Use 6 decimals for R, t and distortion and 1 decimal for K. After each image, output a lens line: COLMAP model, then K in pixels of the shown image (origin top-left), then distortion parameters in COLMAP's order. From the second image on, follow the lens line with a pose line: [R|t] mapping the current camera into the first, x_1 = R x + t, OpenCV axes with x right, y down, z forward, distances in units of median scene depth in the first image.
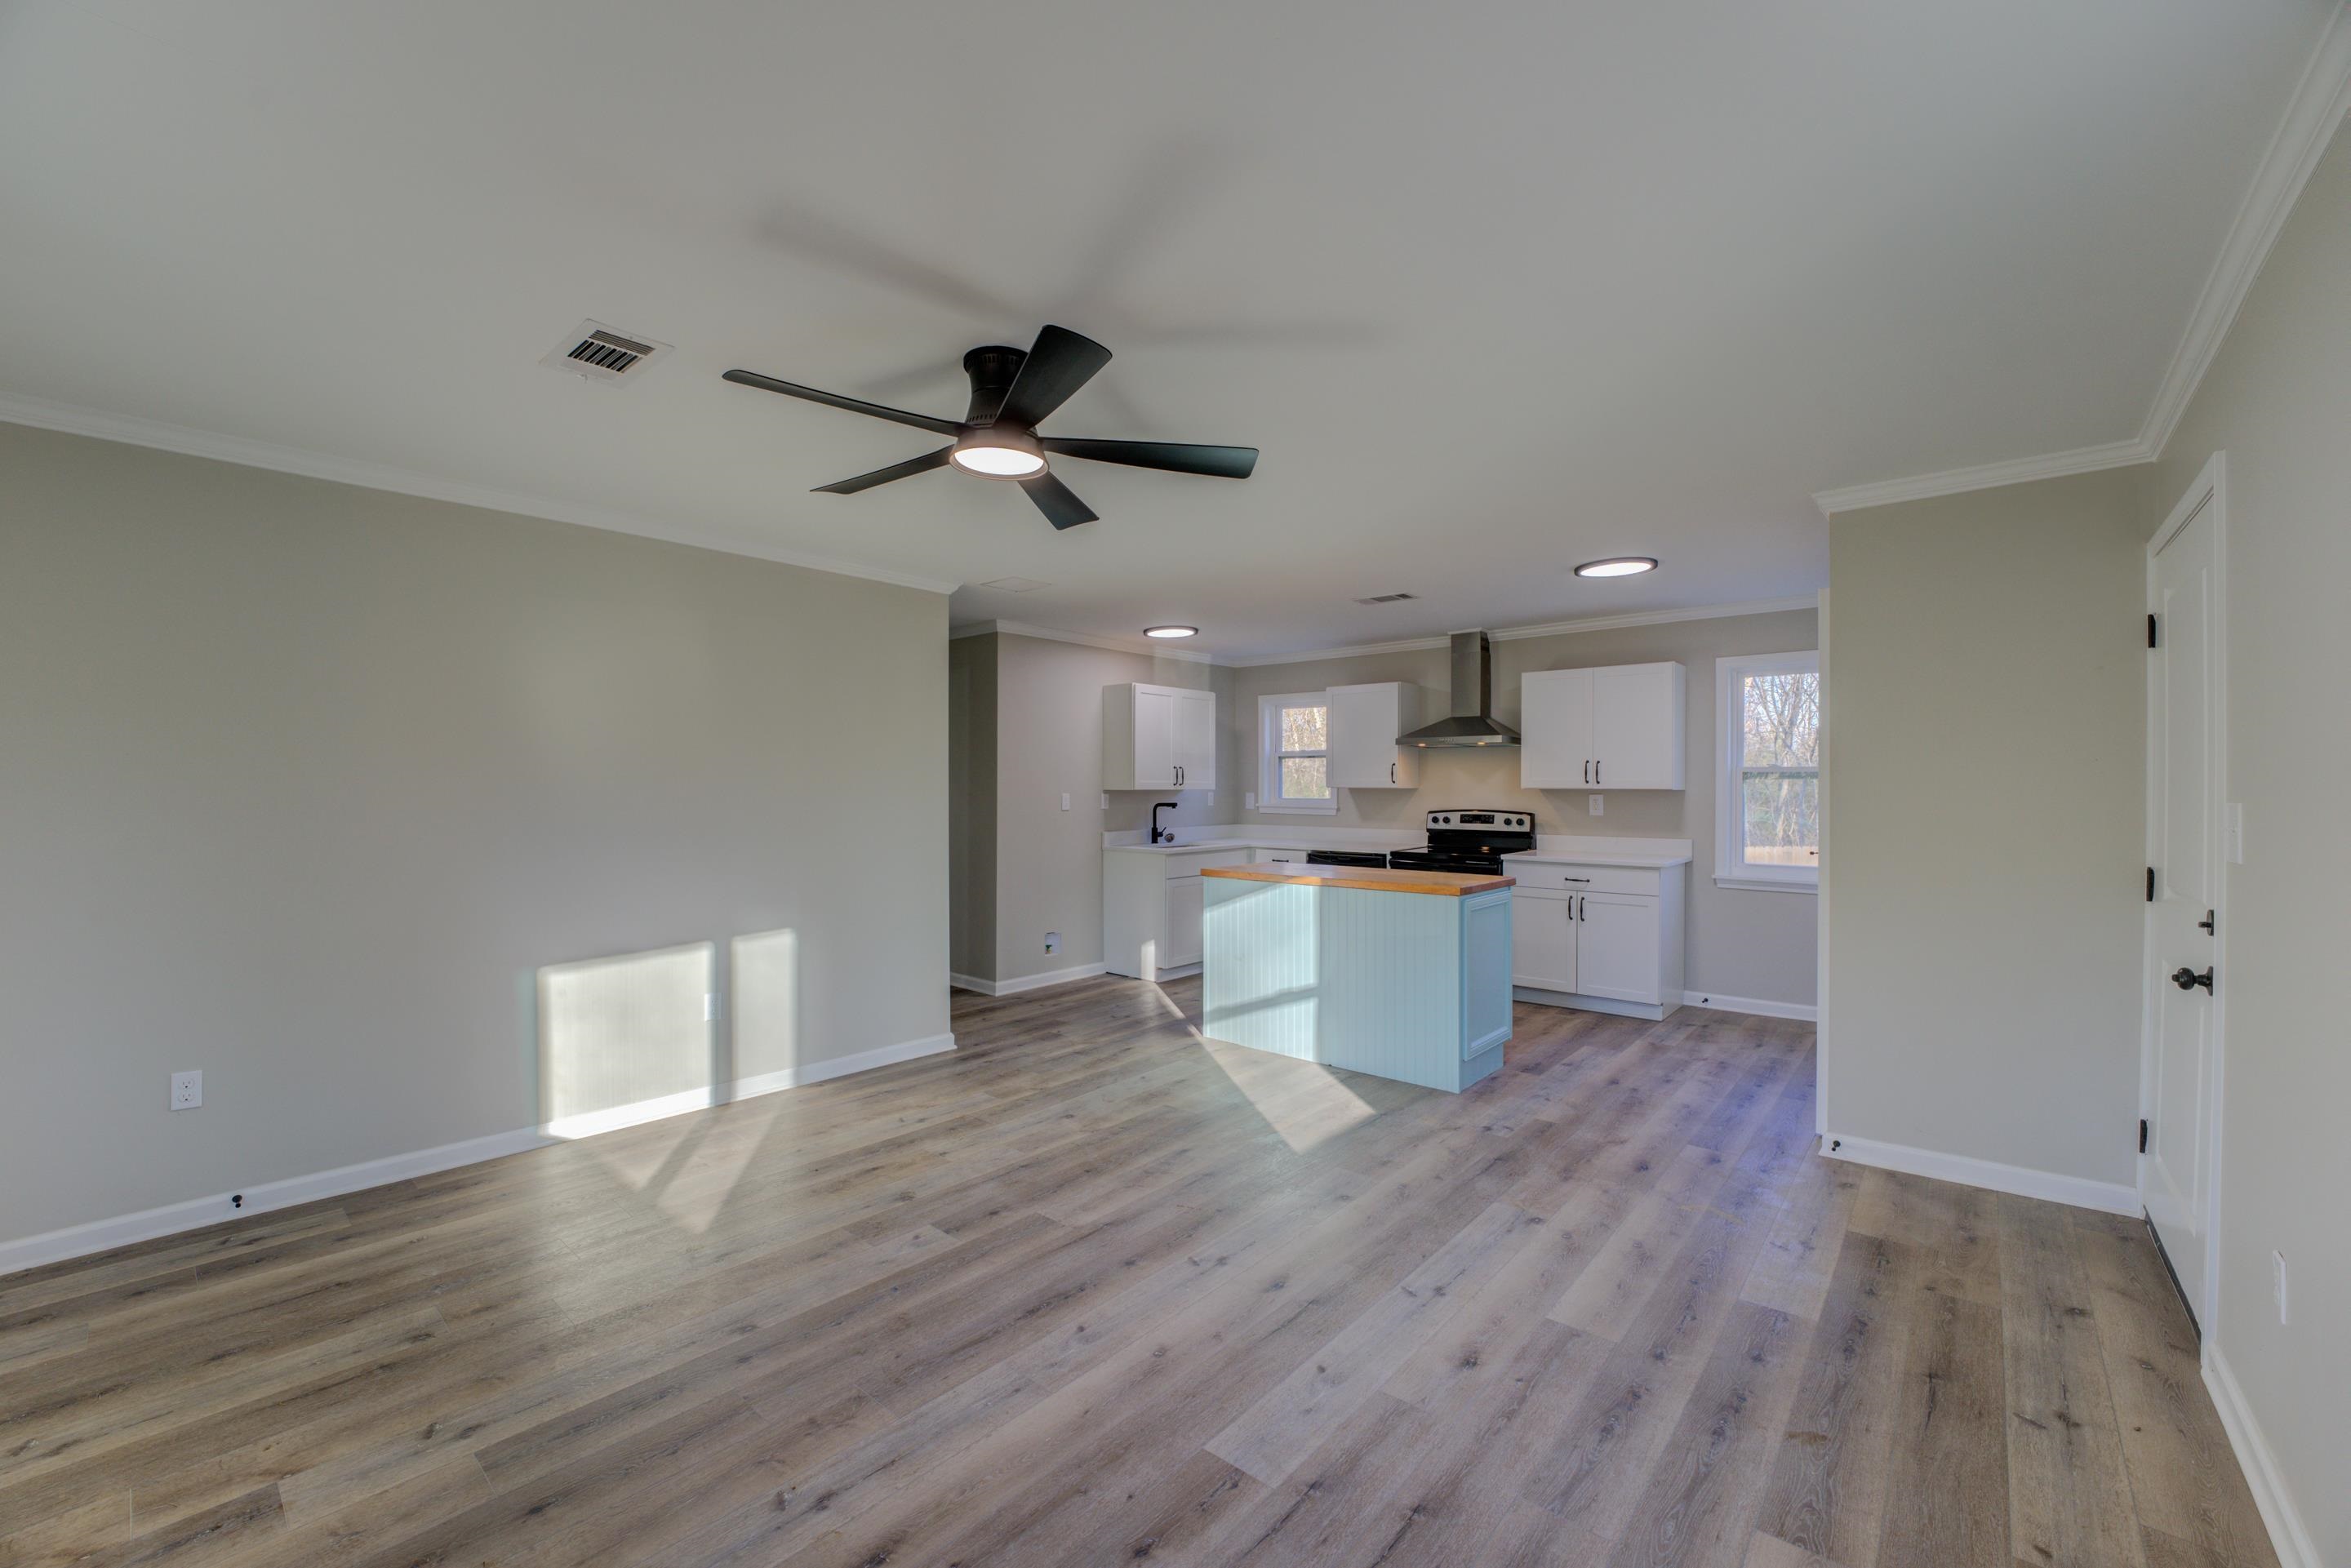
lens RADIAL K [[948.9, 0, 1168.7], [0, 948.9, 792.5], [0, 0, 1]] dist [-0.021194, -0.000143]
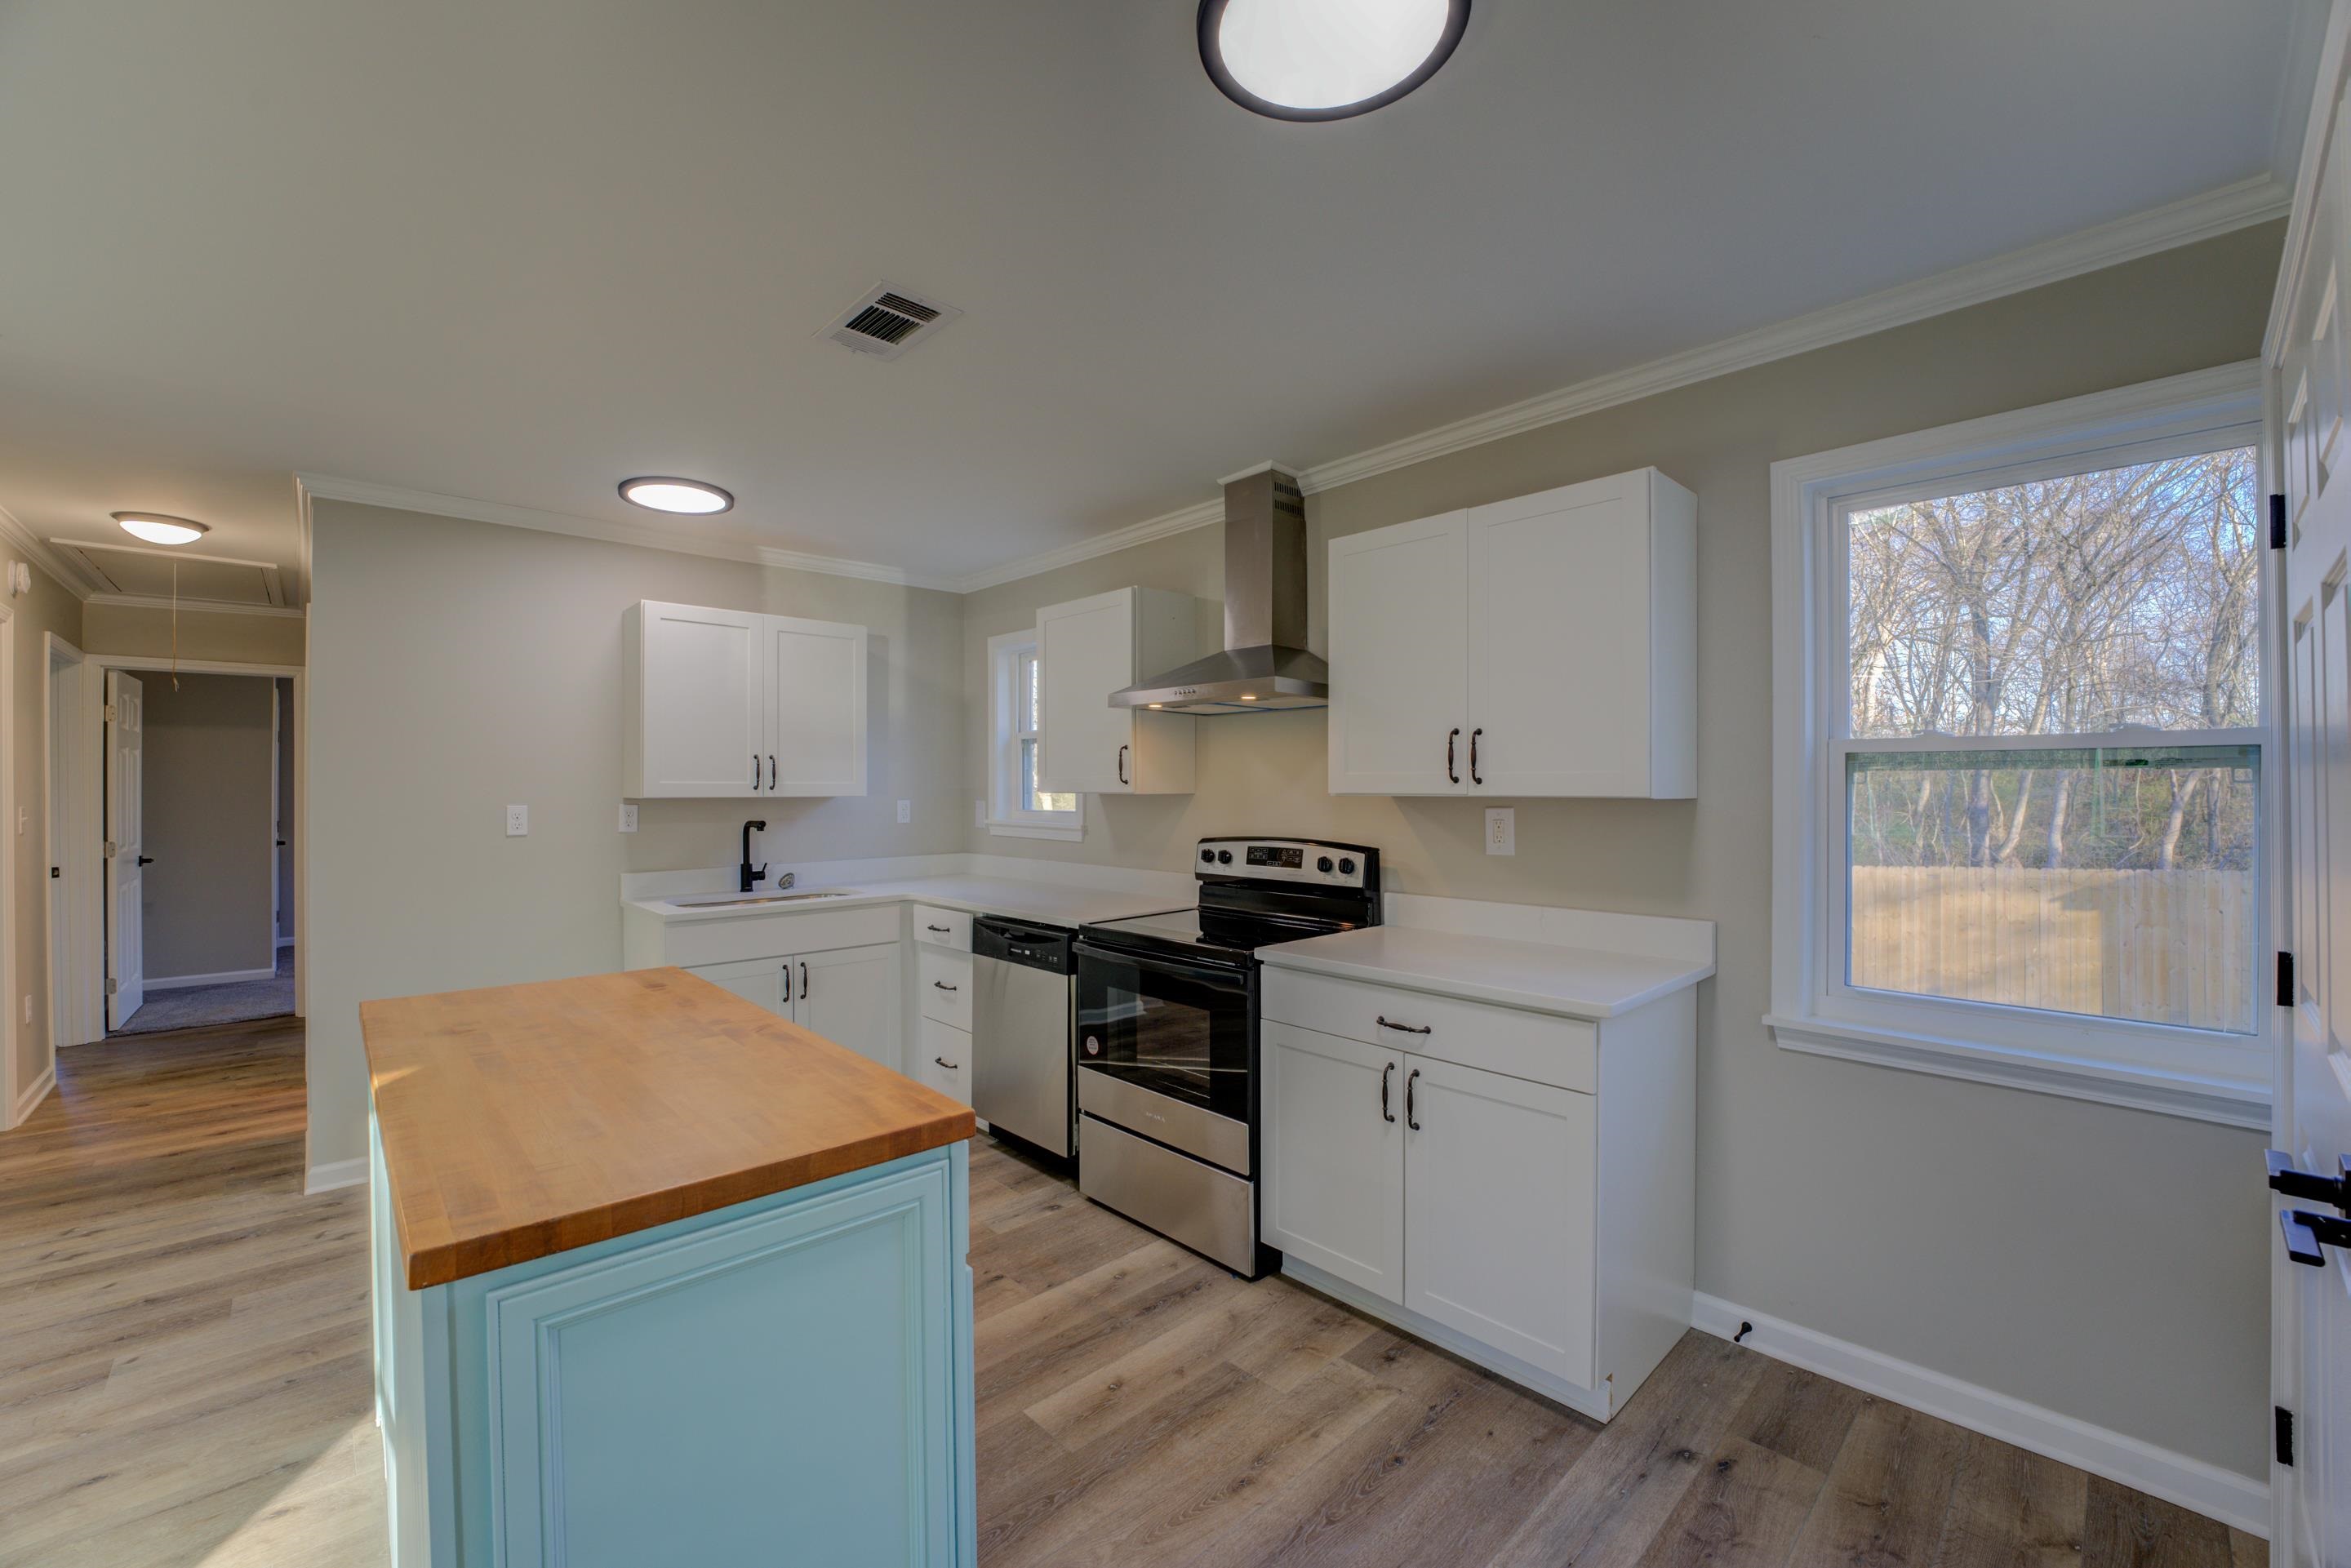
lens RADIAL K [[948.9, 0, 1168.7], [0, 948.9, 792.5], [0, 0, 1]] dist [-0.021194, -0.000143]
pose [[0.995215, -0.001752, -0.097694, 0.336497], [0.001497, 0.999995, -0.002677, -0.004302], [0.097698, 0.002518, 0.995213, 0.535138]]
